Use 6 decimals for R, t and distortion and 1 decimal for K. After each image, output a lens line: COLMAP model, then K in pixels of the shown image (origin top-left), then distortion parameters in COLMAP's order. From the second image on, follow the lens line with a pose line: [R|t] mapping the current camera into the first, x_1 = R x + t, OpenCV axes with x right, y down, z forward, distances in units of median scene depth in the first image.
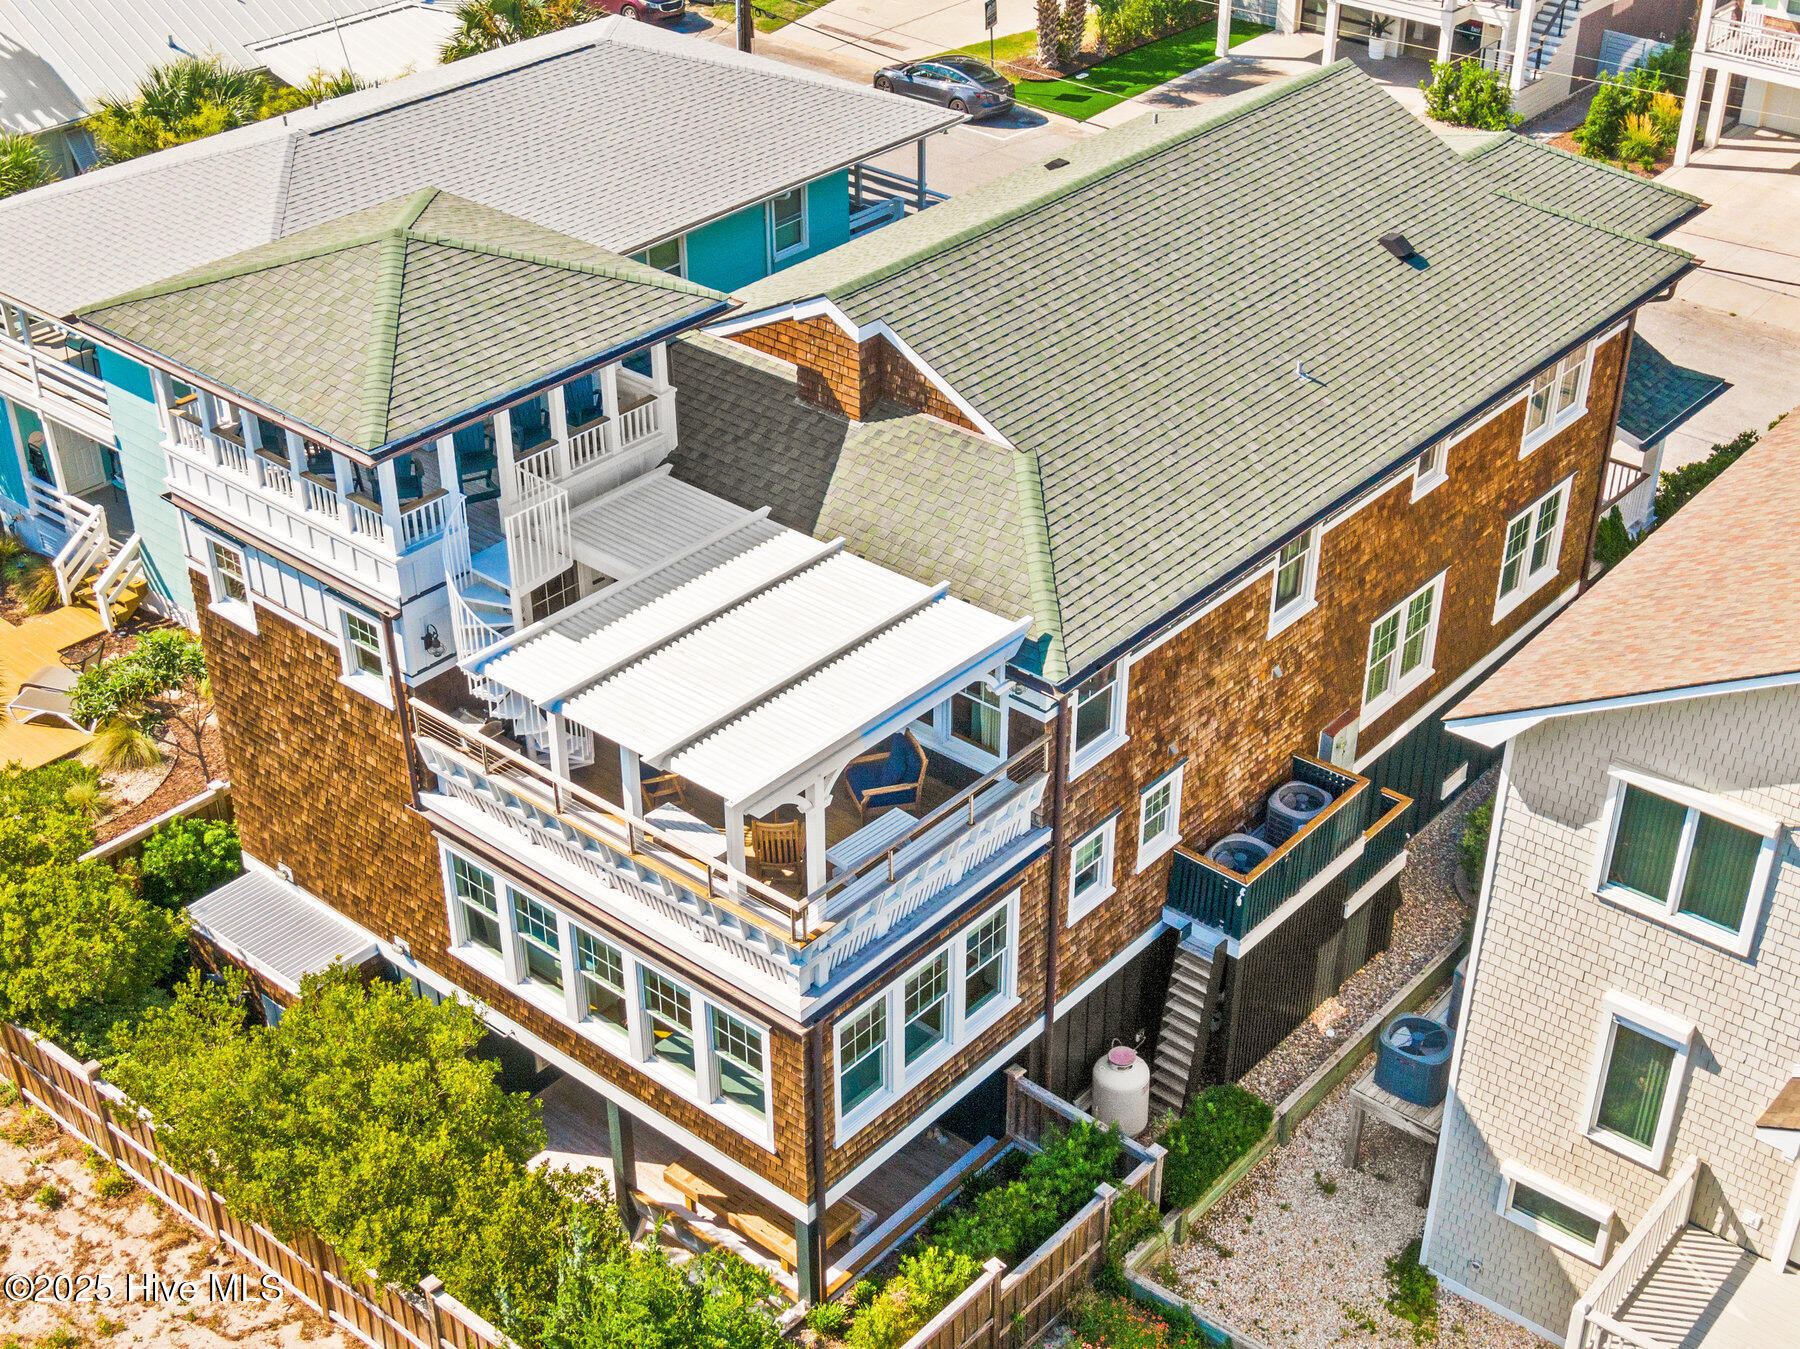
lens RADIAL K [[2359.9, 0, 901.3], [0, 2359.9, 693.0], [0, 0, 1]] dist [0.032159, 0.000000]
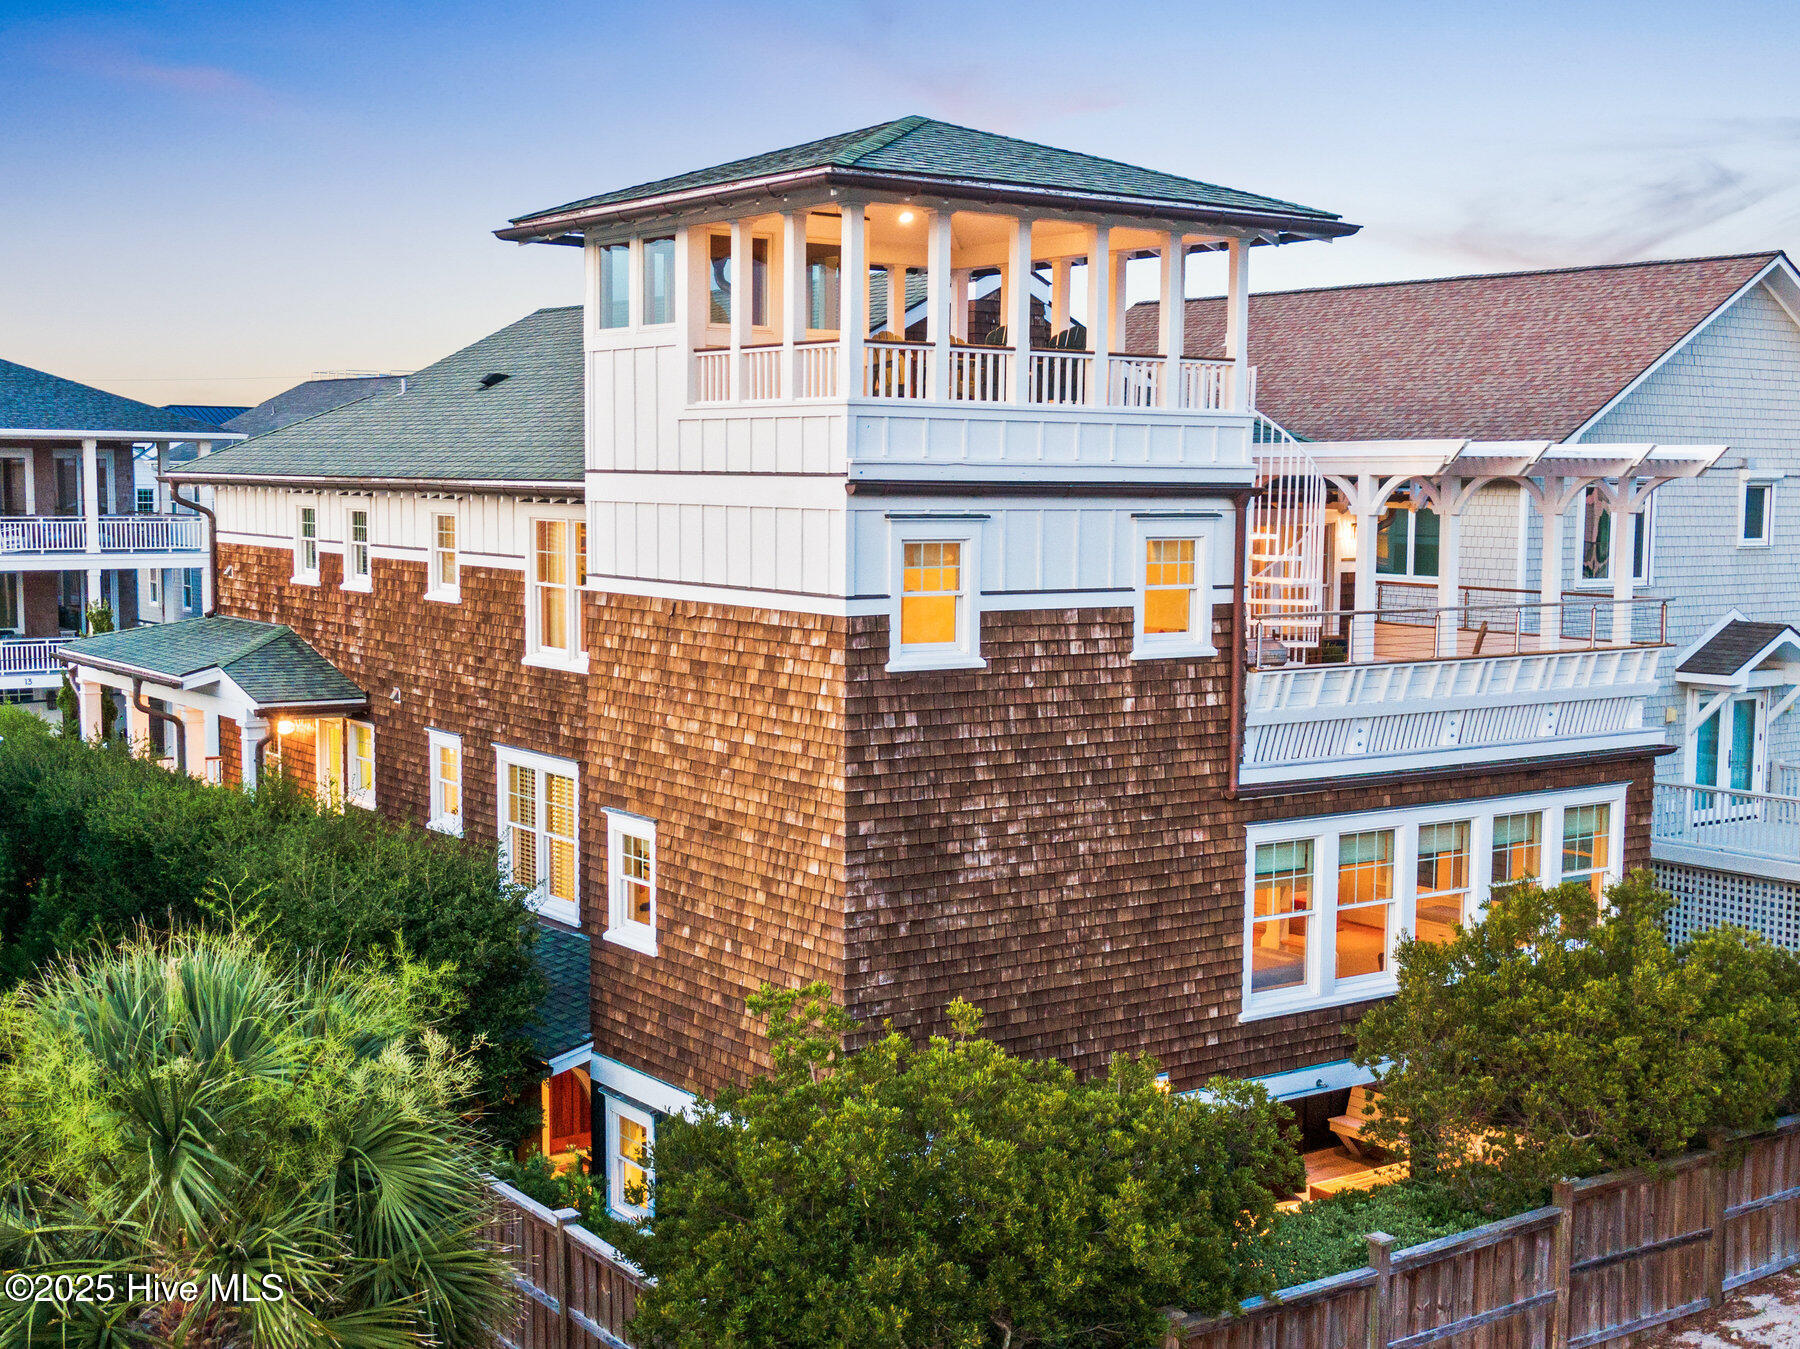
lens RADIAL K [[2307.4, 0, 911.0], [0, 2307.4, 685.7], [0, 0, 1]] dist [0.014937, 0.000000]
pose [[0.239978, -0.084775, 0.967070, -0.904149], [0.516591, 0.854573, -0.053278, 0.004413], [-0.821915, 0.512365, 0.248873, 0.847459]]
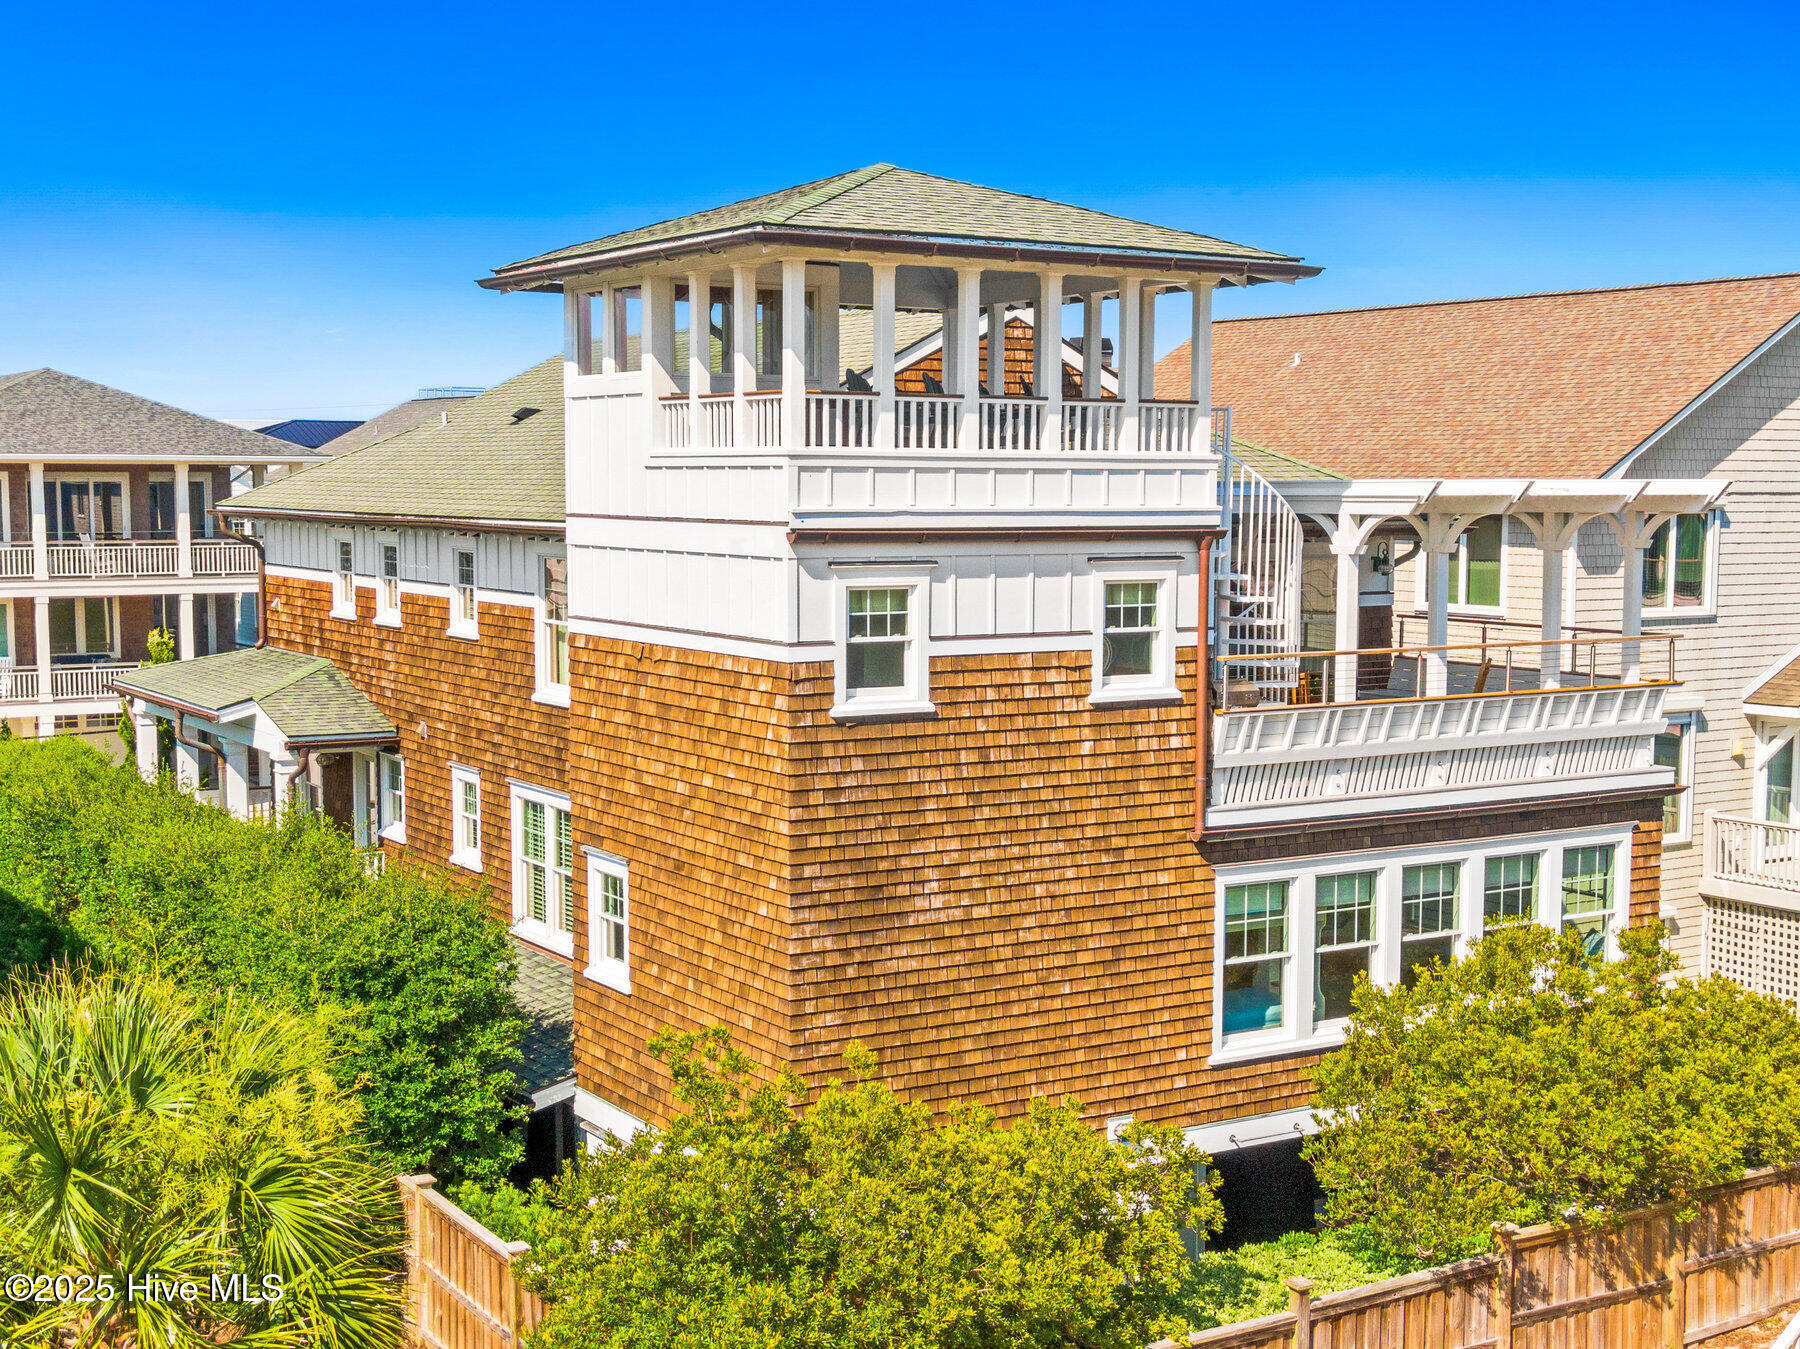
lens RADIAL K [[2409.2, 0, 914.4], [0, 2409.2, 684.4], [0, 0, 1]] dist [0.018394, 0.000000]
pose [[0.304836, -0.078327, 0.949179, -0.922780], [0.511803, 0.853956, -0.093900, 0.031199], [-0.803202, 0.514416, 0.300404, 0.783632]]
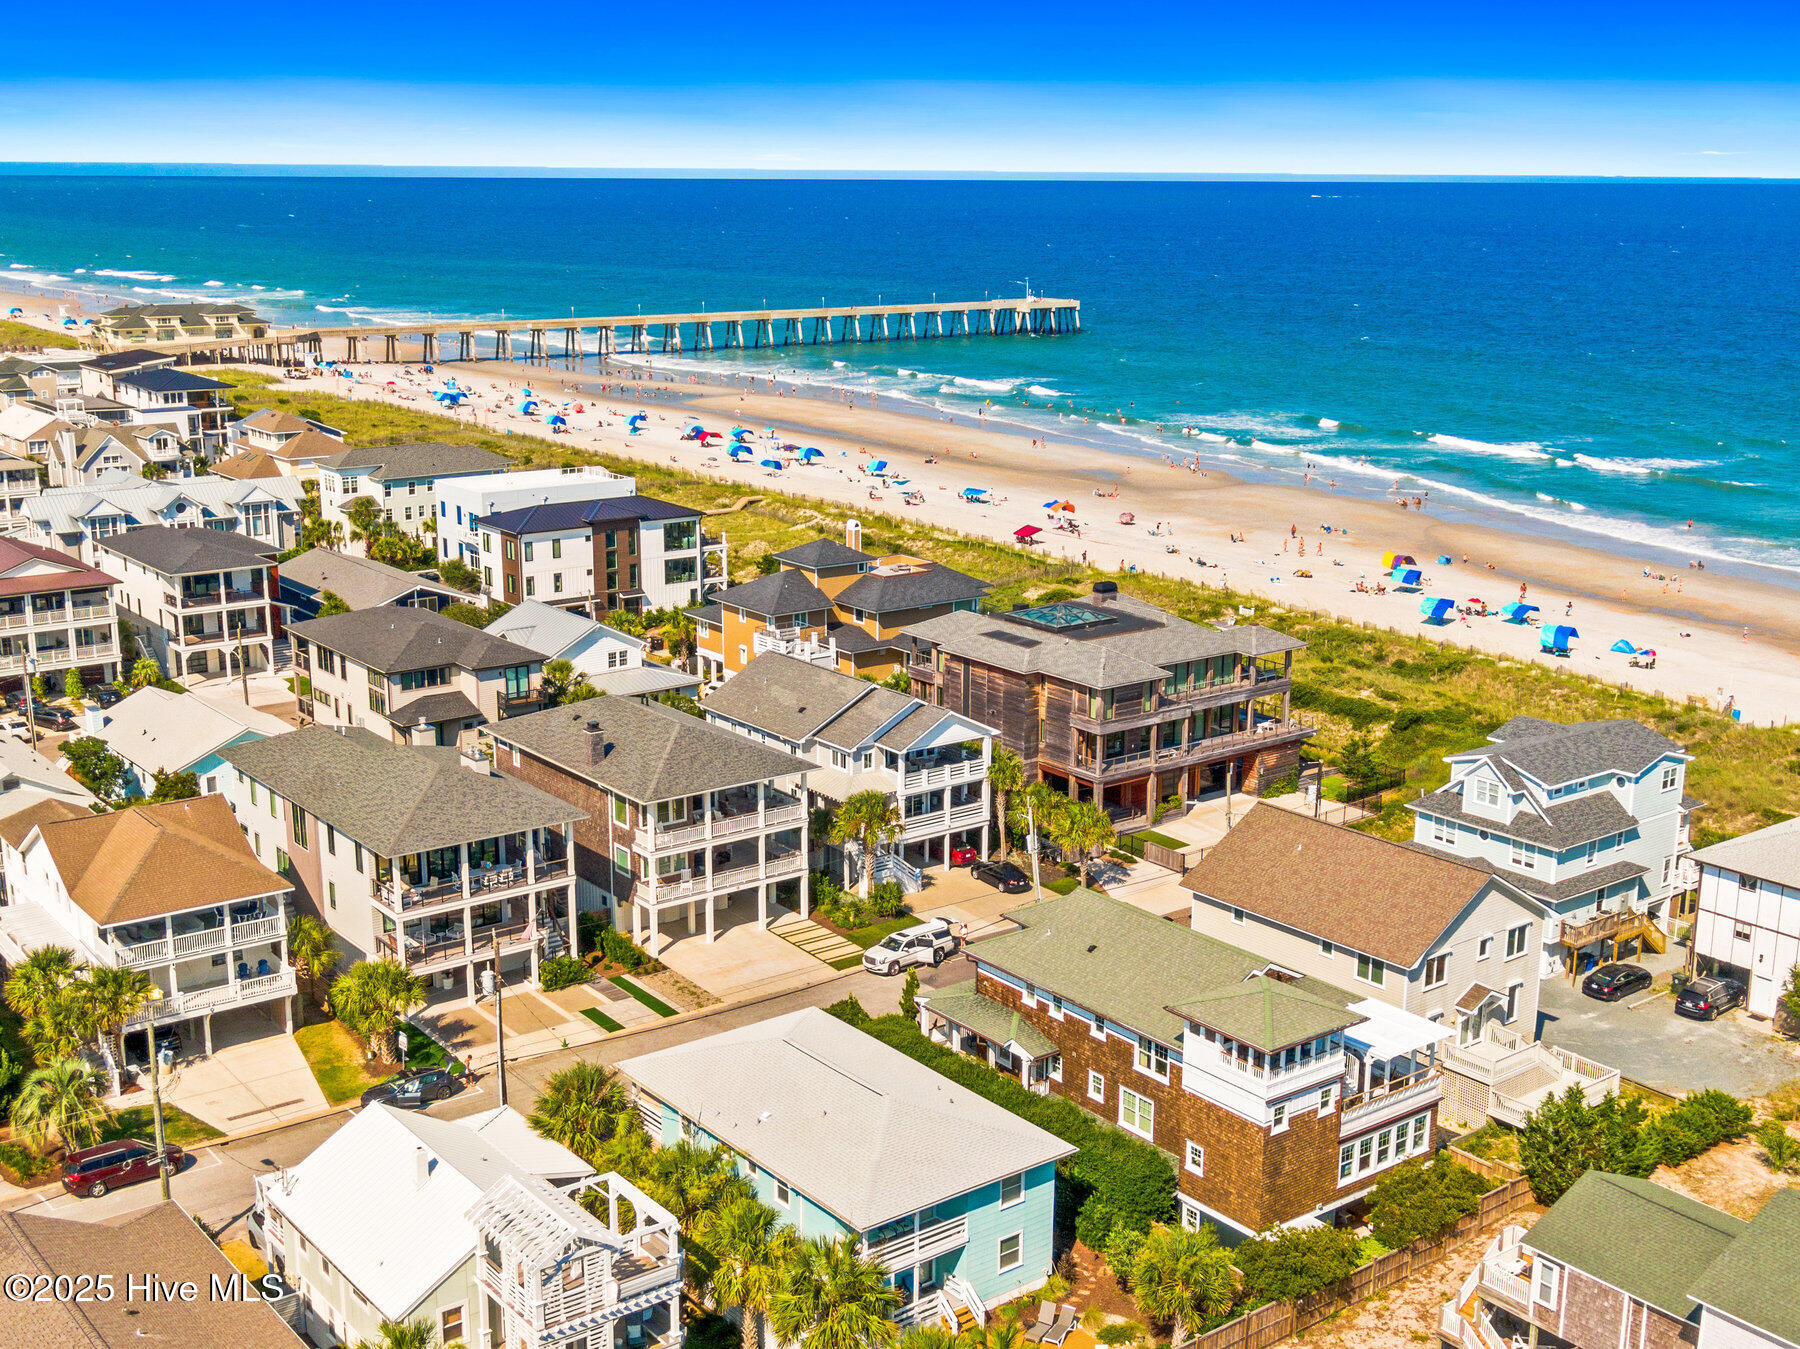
lens RADIAL K [[2113.3, 0, 889.3], [0, 2113.3, 670.5], [0, 0, 1]] dist [0.016698, 0.000000]
pose [[0.217402, -0.224310, 0.949958, -2.854678], [0.525022, 0.847328, 0.079923, -1.019384], [-0.822854, 0.481373, 0.301979, 0.301027]]
